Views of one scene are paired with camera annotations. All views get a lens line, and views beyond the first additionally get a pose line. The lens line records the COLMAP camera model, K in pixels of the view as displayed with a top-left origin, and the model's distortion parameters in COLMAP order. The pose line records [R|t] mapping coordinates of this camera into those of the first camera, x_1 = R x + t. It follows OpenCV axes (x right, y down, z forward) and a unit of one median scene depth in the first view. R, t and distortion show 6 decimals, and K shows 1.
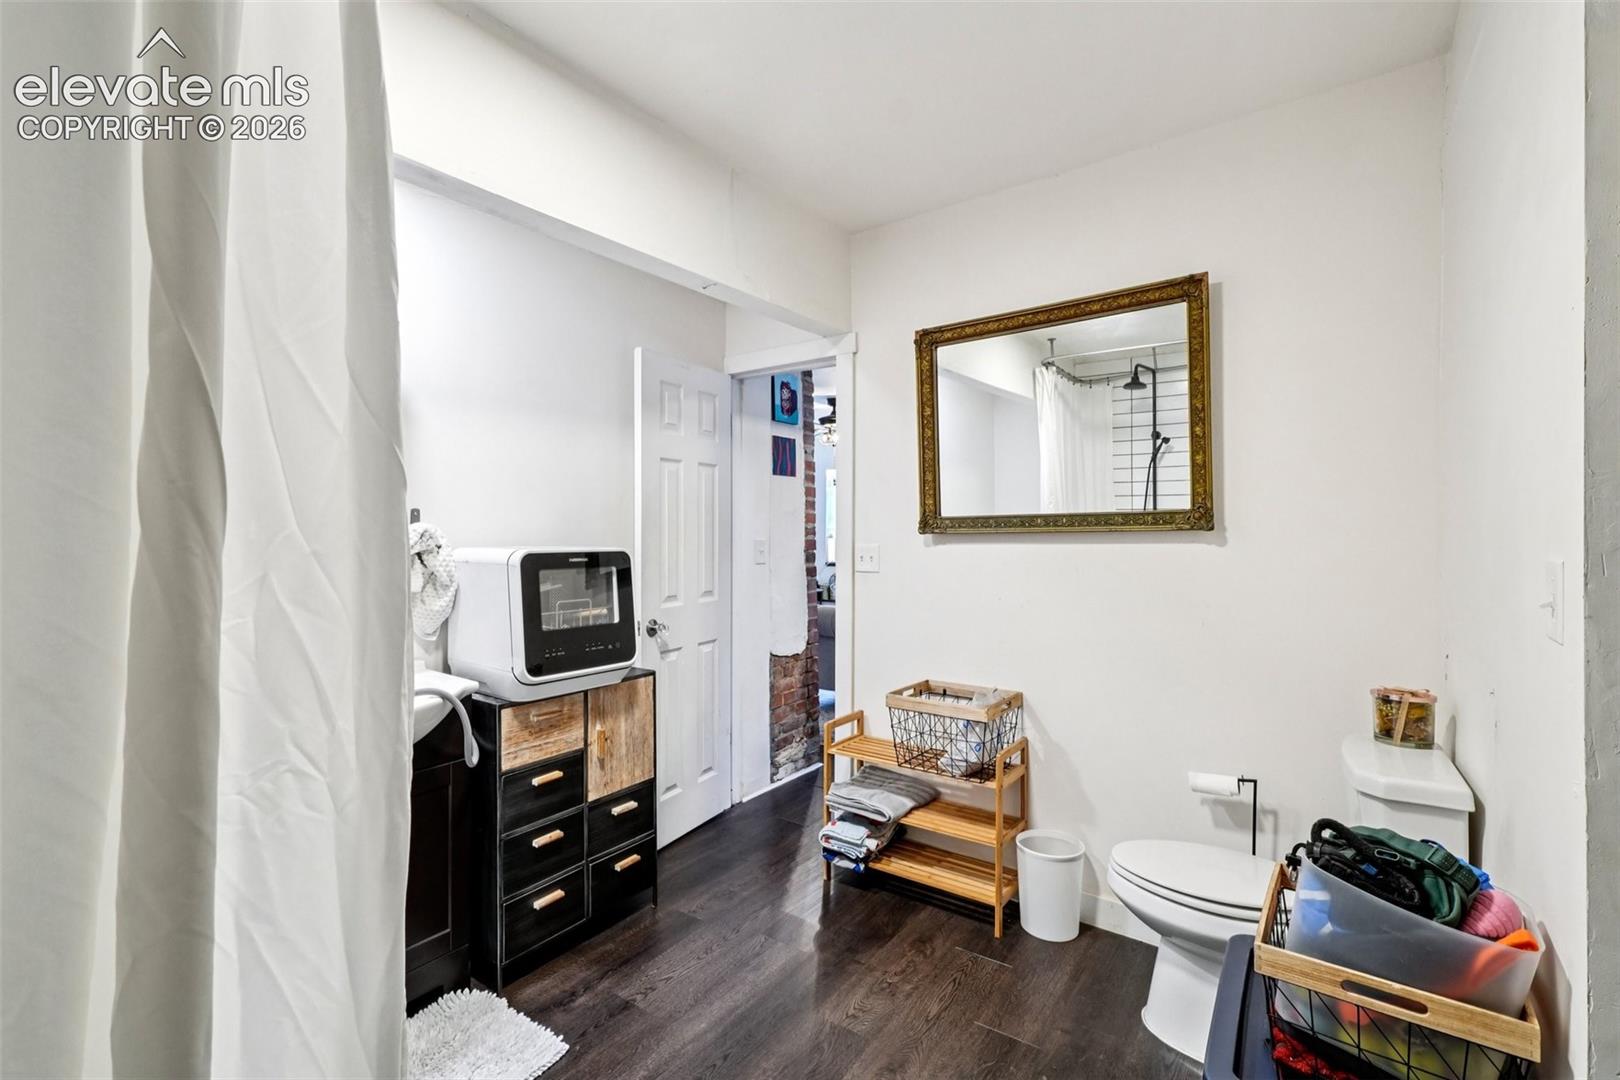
lens RADIAL K [[695.1, 0, 814.3], [0, 695.1, 531.7], [0, 0, 1]] dist [-0.002033, -0.000182]
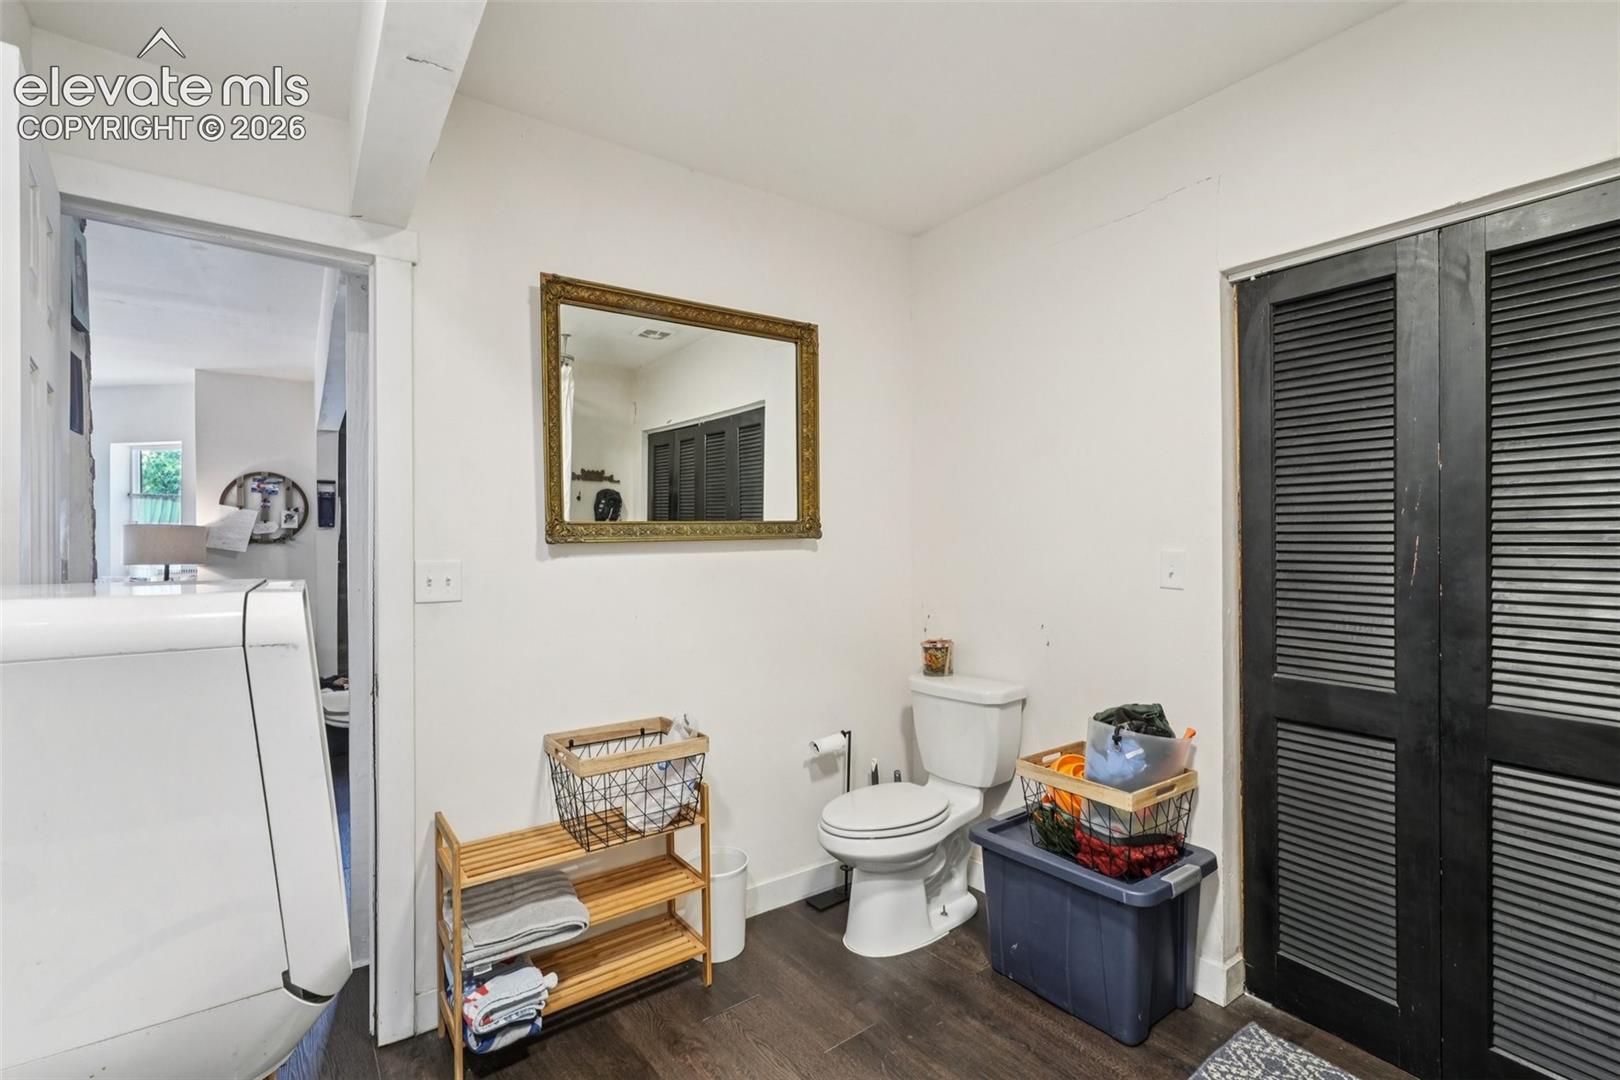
lens RADIAL K [[705.6, 0, 811.7], [0, 705.6, 538.1], [0, 0, 1]] dist [-0.002161, 0.000453]
pose [[0.326113, -0.002305, 0.945328, -0.576609], [0.001760, 0.999997, 0.001831, -0.004720], [-0.945329, 0.001067, 0.326116, 0.577670]]
